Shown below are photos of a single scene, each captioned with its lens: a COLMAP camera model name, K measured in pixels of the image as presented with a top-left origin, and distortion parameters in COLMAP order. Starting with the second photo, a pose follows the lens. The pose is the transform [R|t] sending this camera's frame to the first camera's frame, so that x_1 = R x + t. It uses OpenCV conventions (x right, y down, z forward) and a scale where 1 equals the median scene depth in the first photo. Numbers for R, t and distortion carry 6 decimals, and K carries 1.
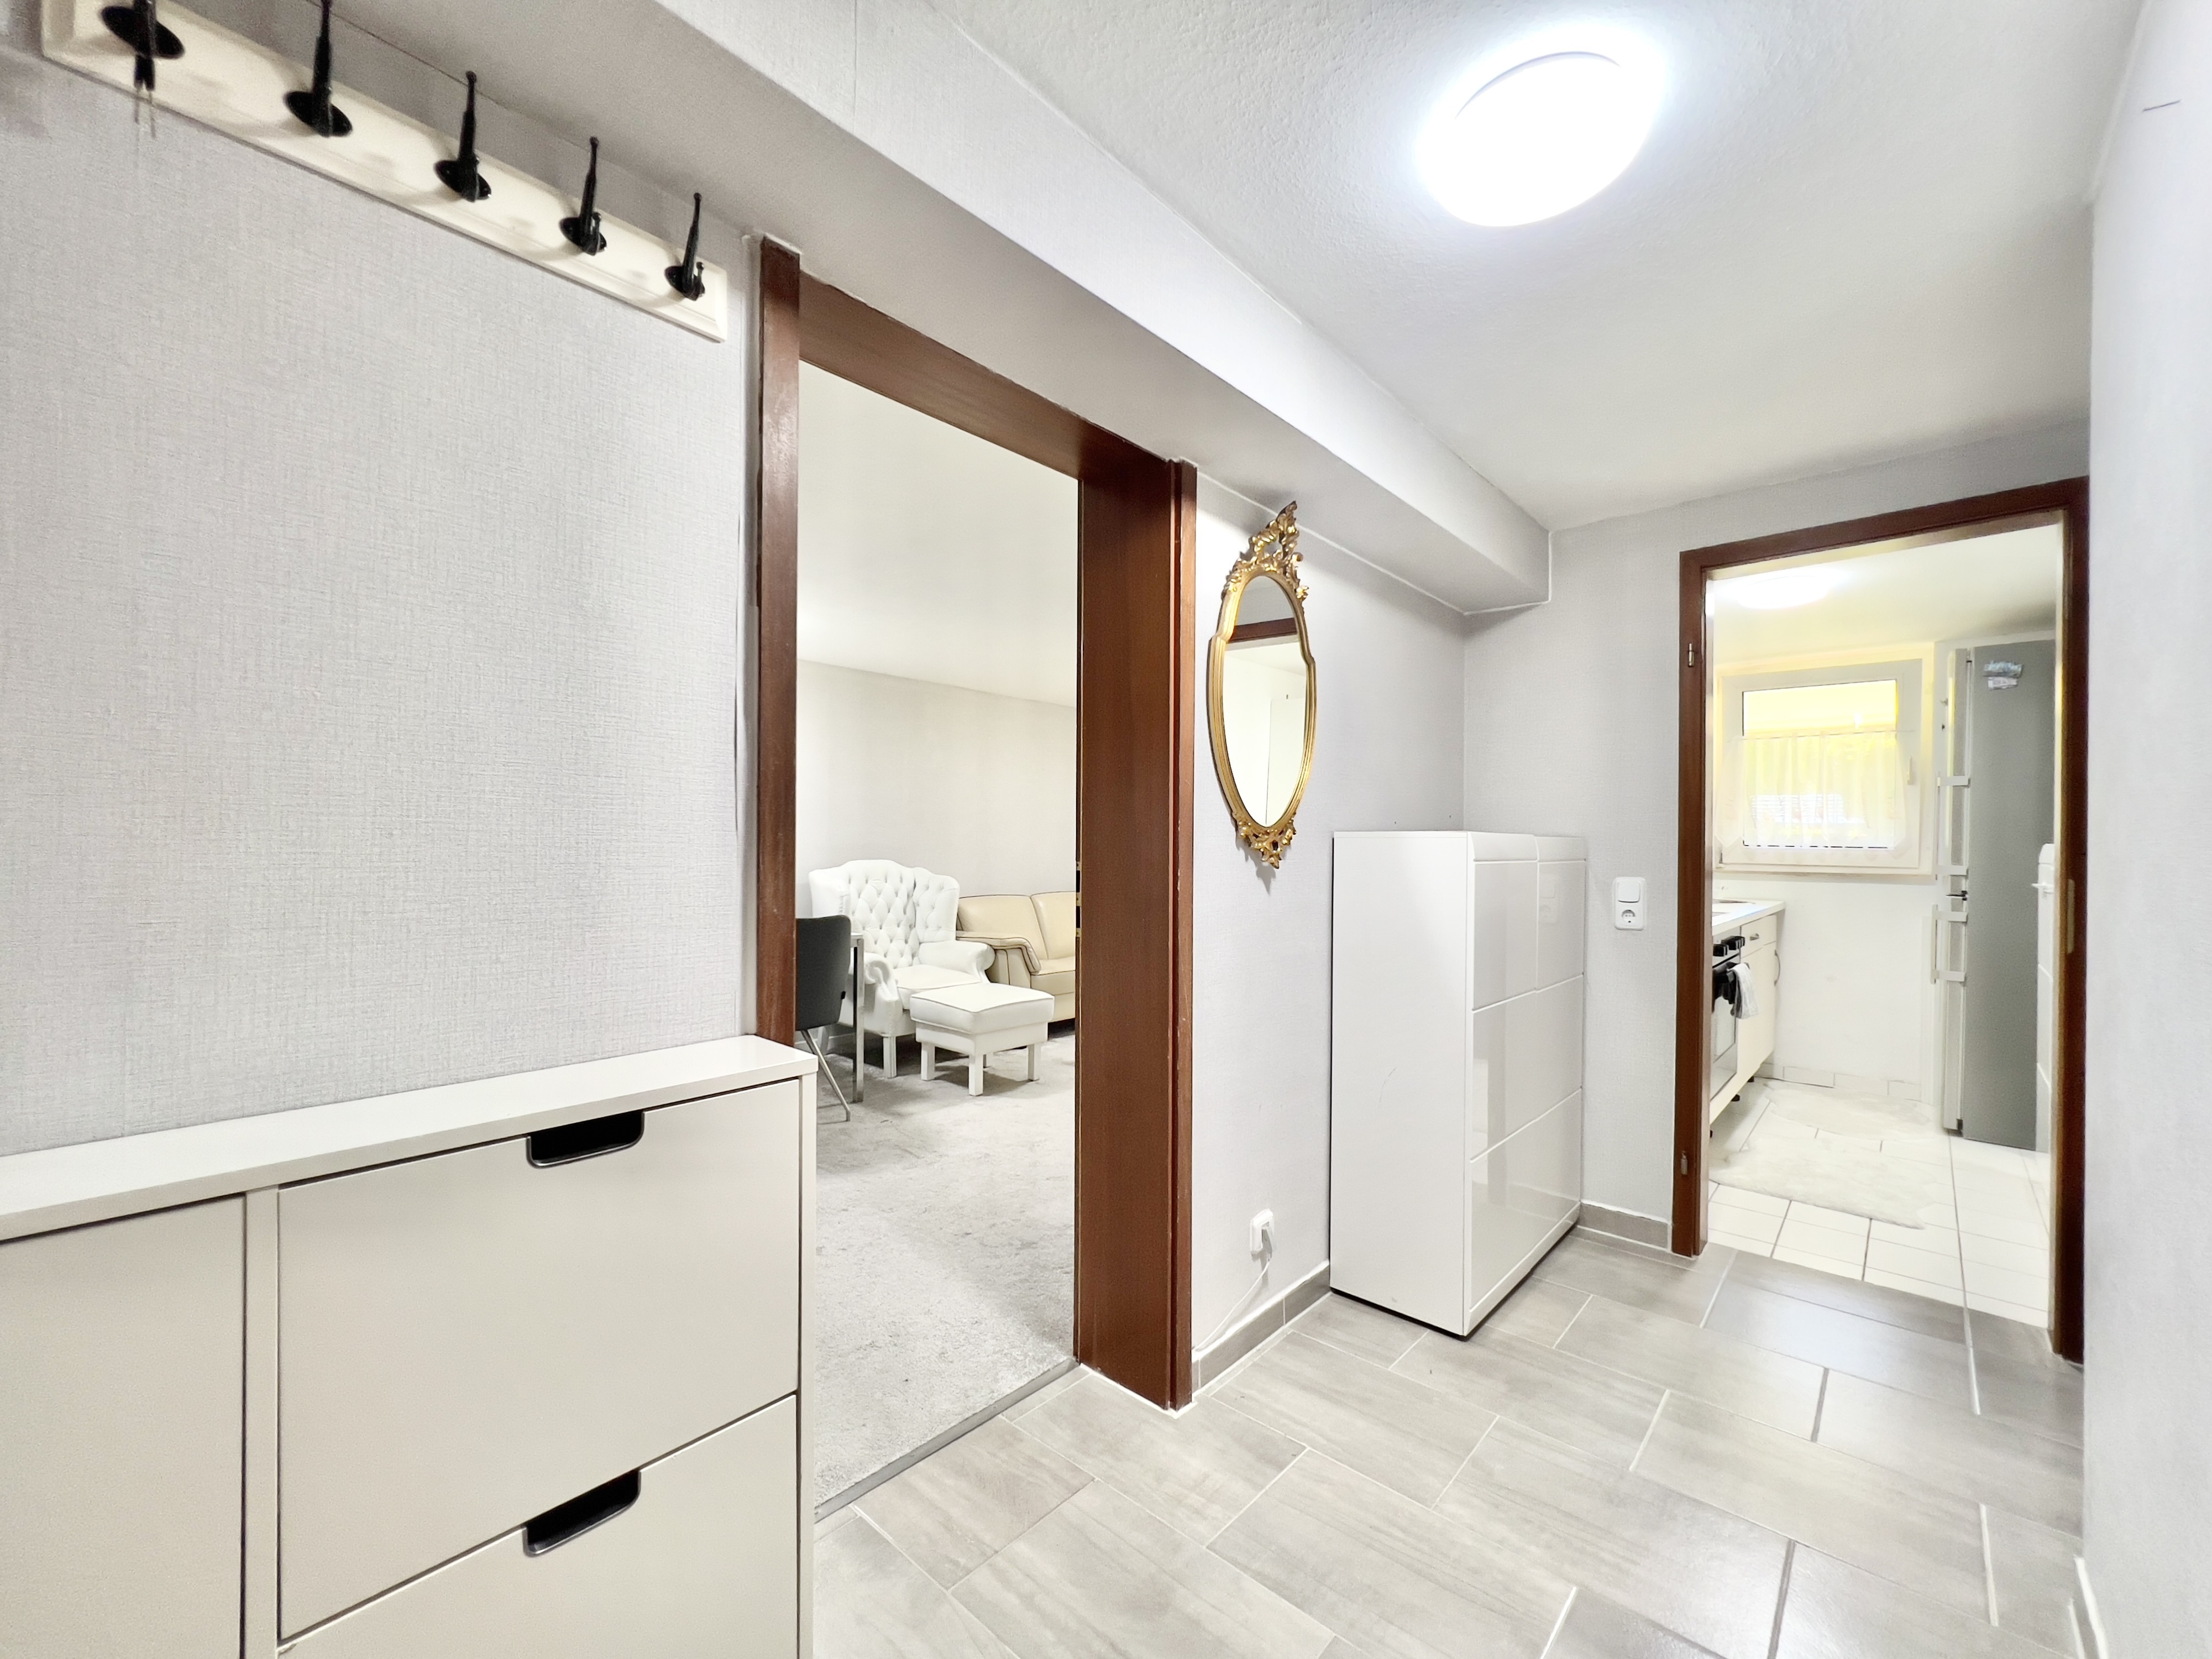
lens RADIAL K [[907.6, 0, 1114.8], [0, 907.6, 833.7], [0, 0, 1]] dist [0.001132, 0.000041]
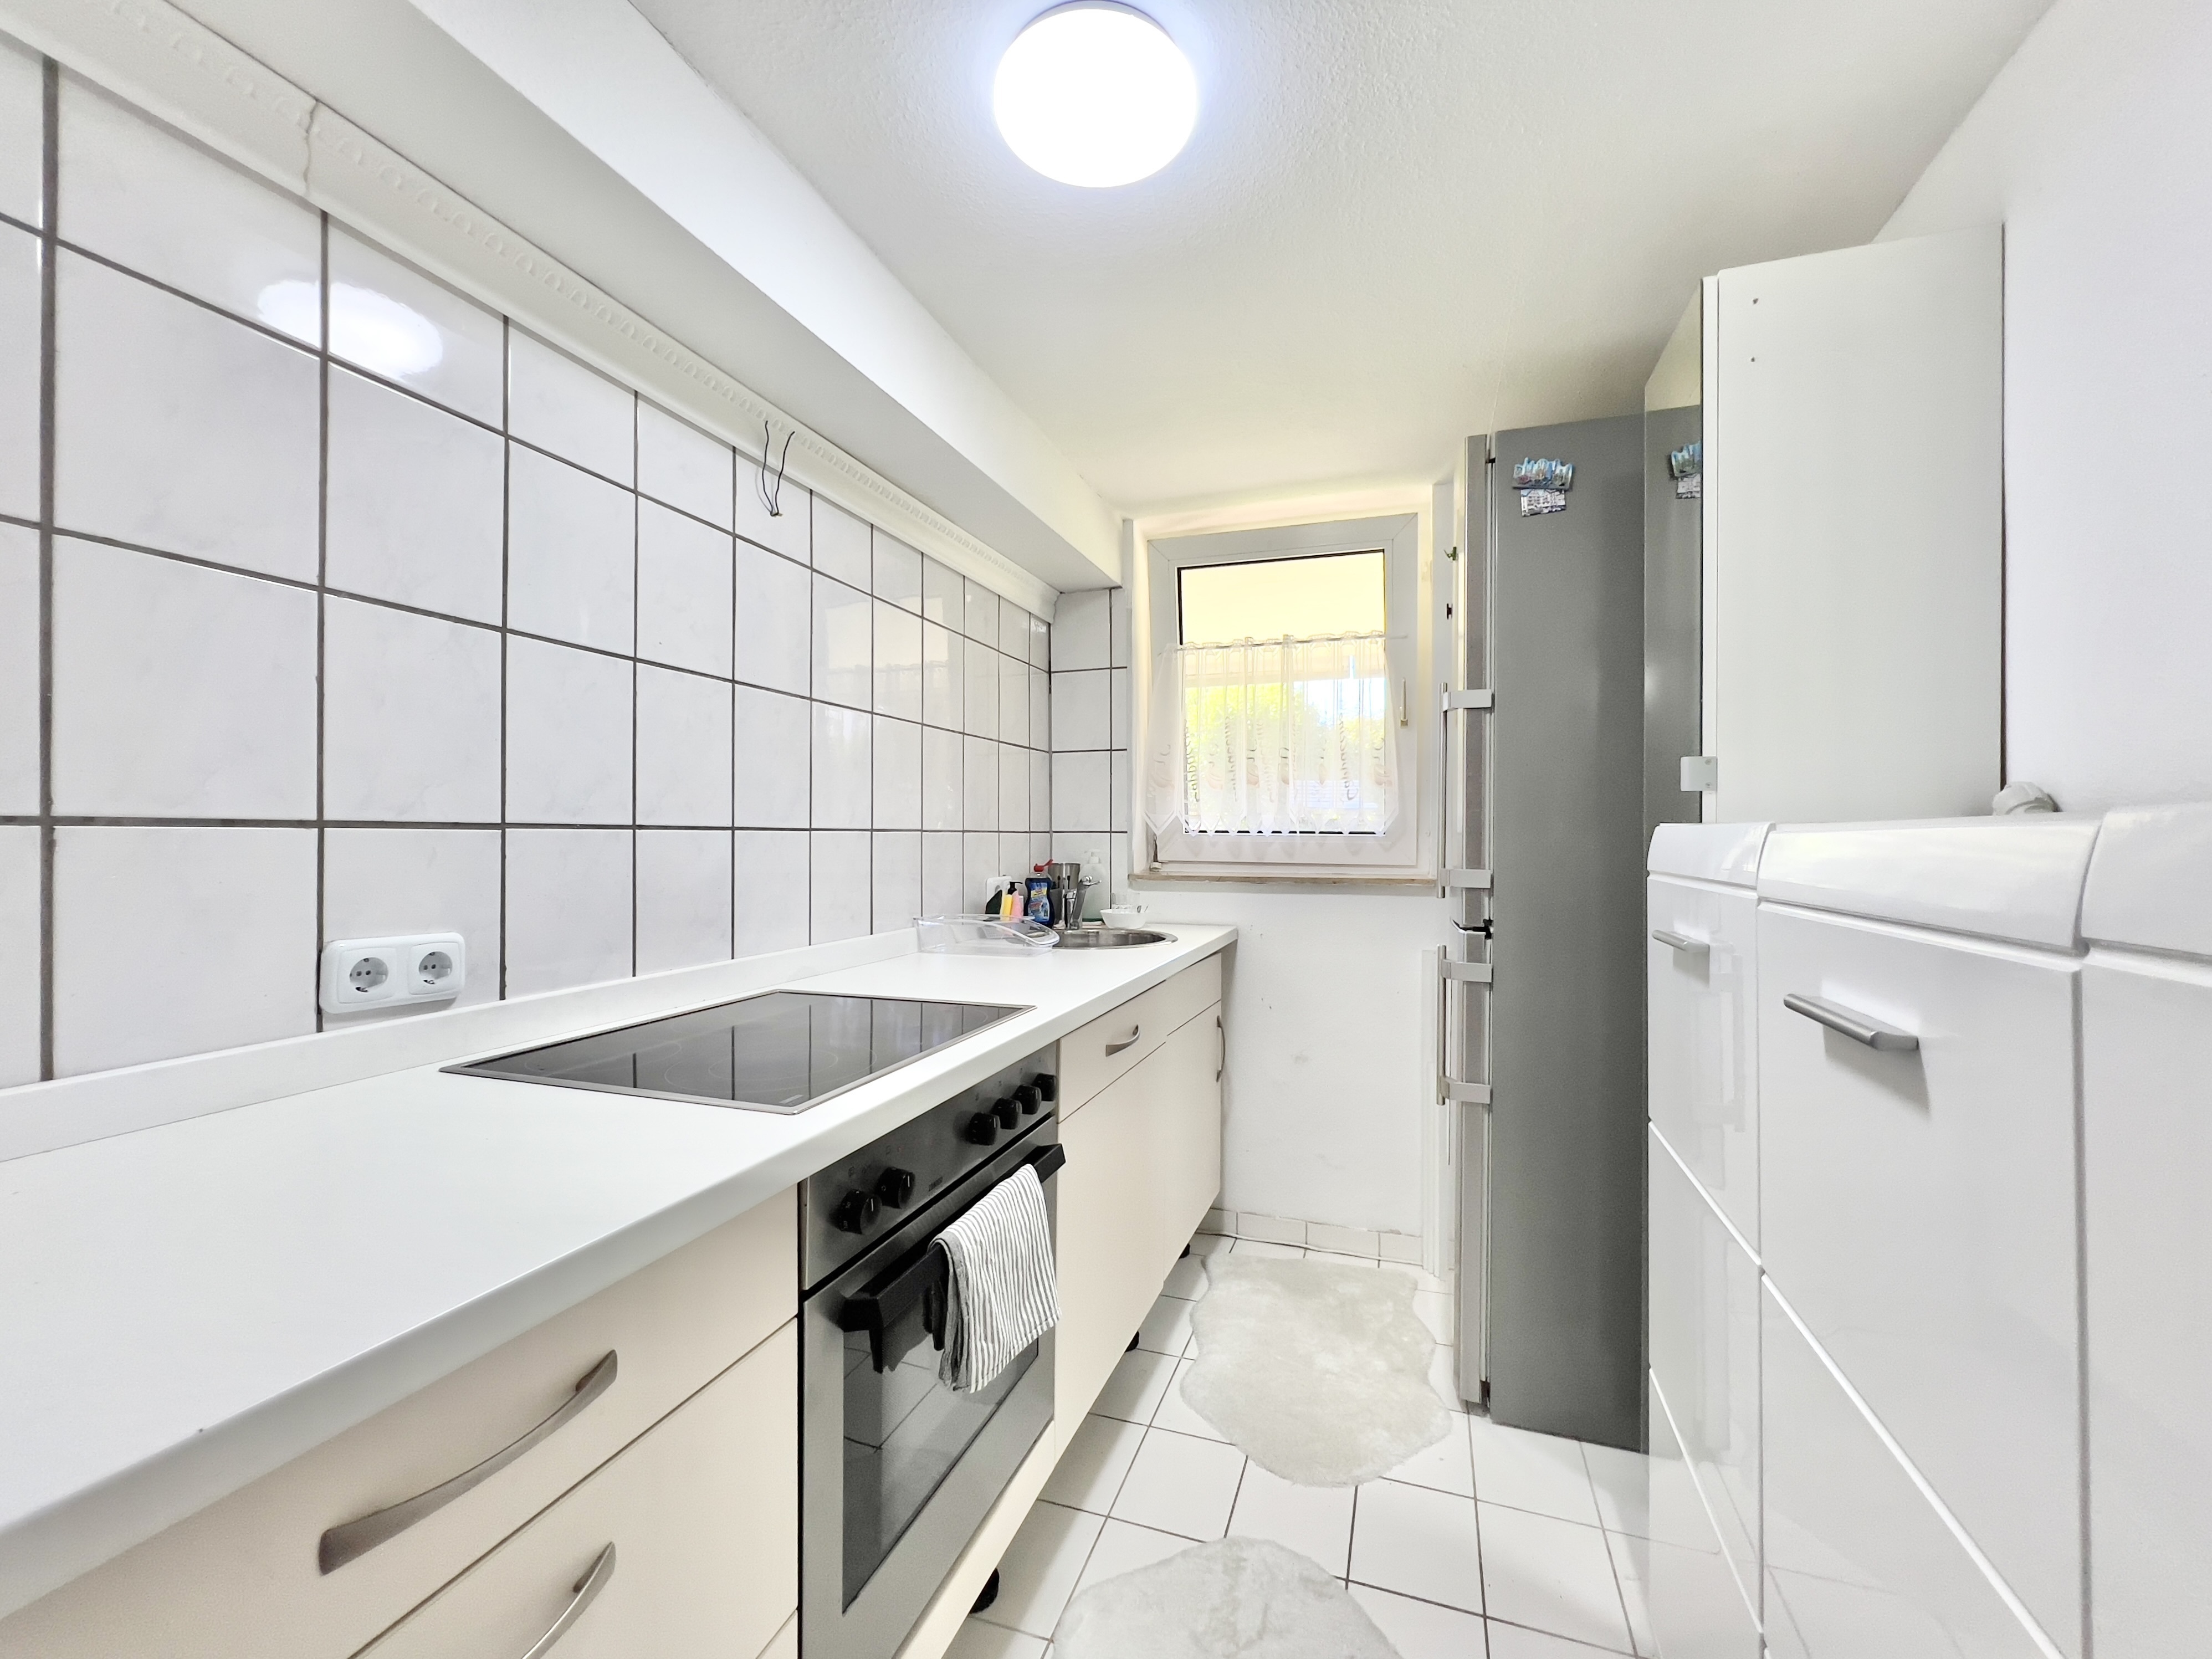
lens RADIAL K [[907.5, 0, 1102.1], [0, 907.5, 830.0], [0, 0, 1]] dist [0.001132, 0.000041]
pose [[0.927832, -0.015831, 0.372663, 0.550280], [0.014119, 0.999874, 0.007322, 0.007152], [-0.372732, -0.001532, 0.927938, 0.612657]]
